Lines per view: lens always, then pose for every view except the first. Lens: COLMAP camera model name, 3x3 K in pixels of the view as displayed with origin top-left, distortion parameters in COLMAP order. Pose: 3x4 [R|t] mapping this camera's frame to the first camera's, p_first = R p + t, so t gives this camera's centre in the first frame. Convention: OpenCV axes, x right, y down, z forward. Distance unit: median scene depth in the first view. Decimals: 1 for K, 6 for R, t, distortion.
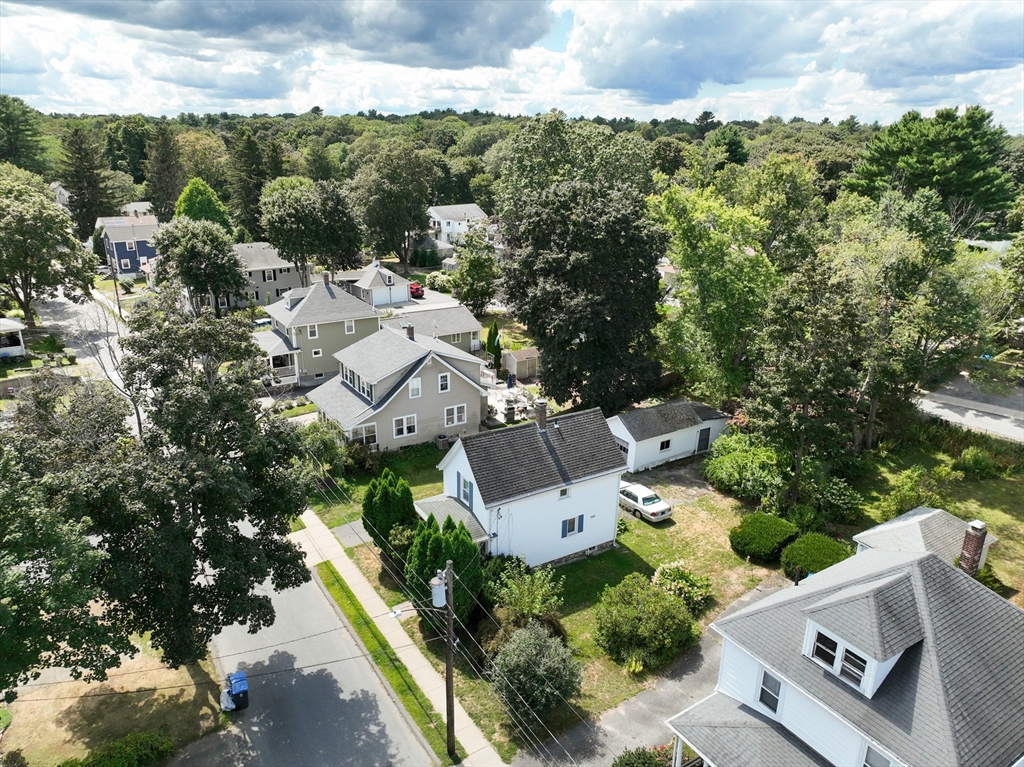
lens RADIAL K [[723.9, 0, 512.0], [0, 723.9, 383.5], [0, 0, 1]] dist [0.006062, 0.002095]
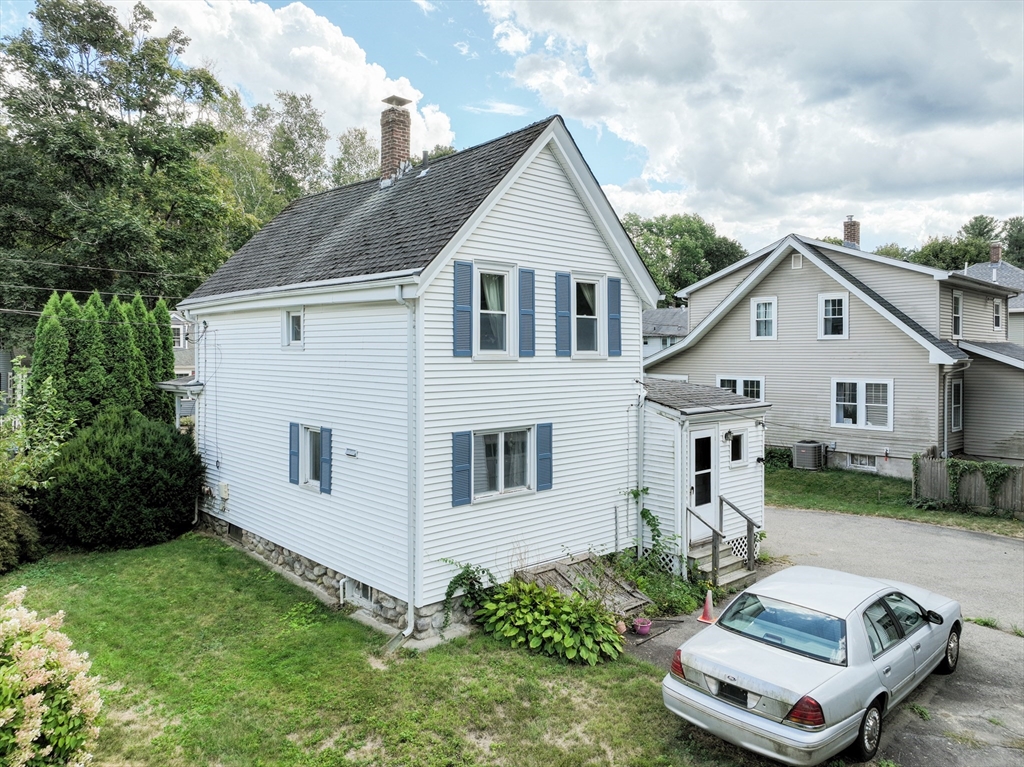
lens RADIAL K [[728.7, 0, 509.6], [0, 728.7, 352.1], [0, 0, 1]] dist [0.002578, 0.000775]
pose [[0.173143, -0.015995, -0.984767, 0.311991], [-0.313157, 0.947085, -0.070443, 0.114824], [0.933785, 0.320583, 0.158972, 0.777764]]
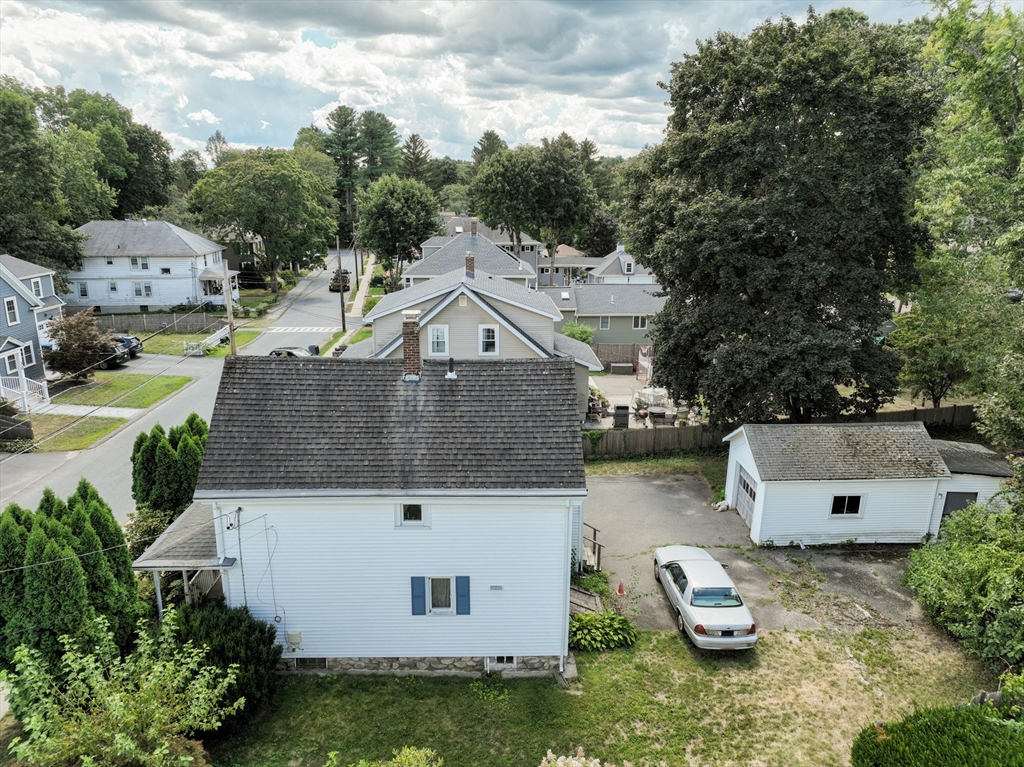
lens RADIAL K [[723.9, 0, 512.0], [0, 723.9, 383.5], [0, 0, 1]] dist [0.006062, 0.002095]
pose [[0.860579, 0.120785, -0.494788, 0.253143], [-0.156696, 0.987142, -0.031564, 0.056133], [0.484613, 0.104694, 0.868440, 0.469959]]
